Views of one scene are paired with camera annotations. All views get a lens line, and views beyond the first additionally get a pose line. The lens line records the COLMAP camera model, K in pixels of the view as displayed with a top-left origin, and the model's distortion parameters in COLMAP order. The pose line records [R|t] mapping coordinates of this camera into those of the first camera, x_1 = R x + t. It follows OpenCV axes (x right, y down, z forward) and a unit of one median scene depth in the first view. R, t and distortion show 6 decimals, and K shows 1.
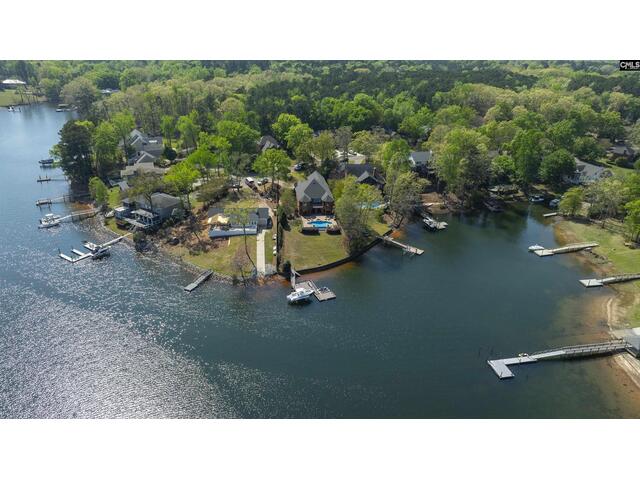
lens RADIAL K [[449.6, 0, 320.0], [0, 449.6, 240.0], [0, 0, 1]] dist [-0.013344, -0.000587]
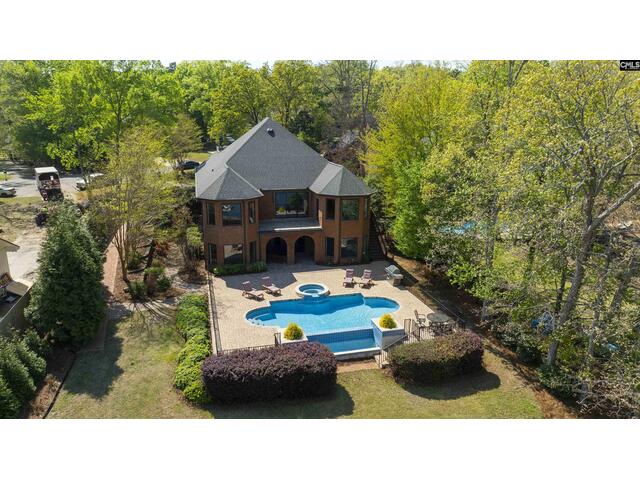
lens RADIAL K [[449.6, 0, 320.0], [0, 449.6, 240.0], [0, 0, 1]] dist [-0.013344, -0.000587]
pose [[0.991401, -0.054493, 0.118973, -0.017117], [0.074133, 0.983087, -0.167466, -0.029842], [-0.107835, 0.174846, 0.978673, 0.712073]]
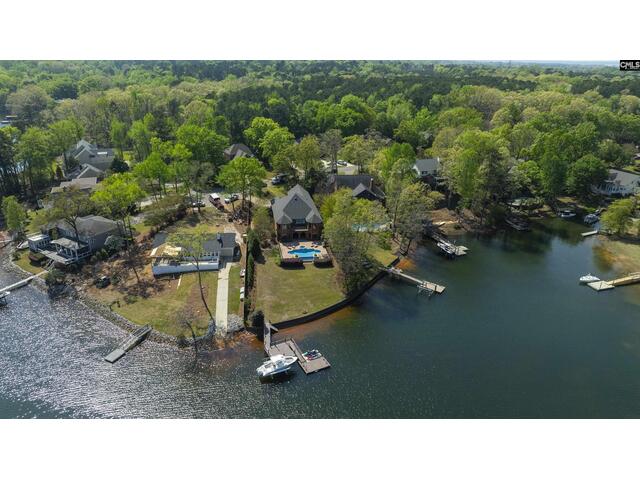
lens RADIAL K [[449.6, 0, 320.0], [0, 449.6, 240.0], [0, 0, 1]] dist [-0.013344, -0.000587]
pose [[0.999203, -0.019287, 0.034939, -0.000116], [0.020584, 0.999097, -0.037168, -0.024550], [-0.034191, 0.037858, 0.998698, 0.209211]]
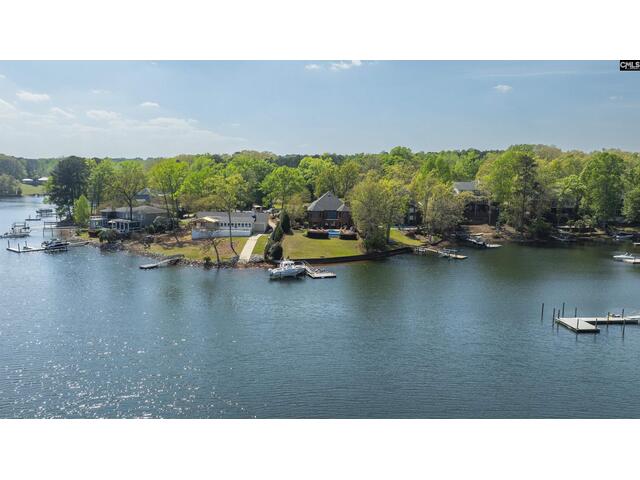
lens RADIAL K [[509.7, 0, 320.0], [0, 509.7, 240.0], [0, 0, 1]] dist [-0.013084, -0.003489]
pose [[0.994150, -0.001170, -0.108002, 0.064139], [-0.031885, 0.952195, -0.303823, 0.211593], [0.103194, 0.305489, 0.946587, 0.131482]]
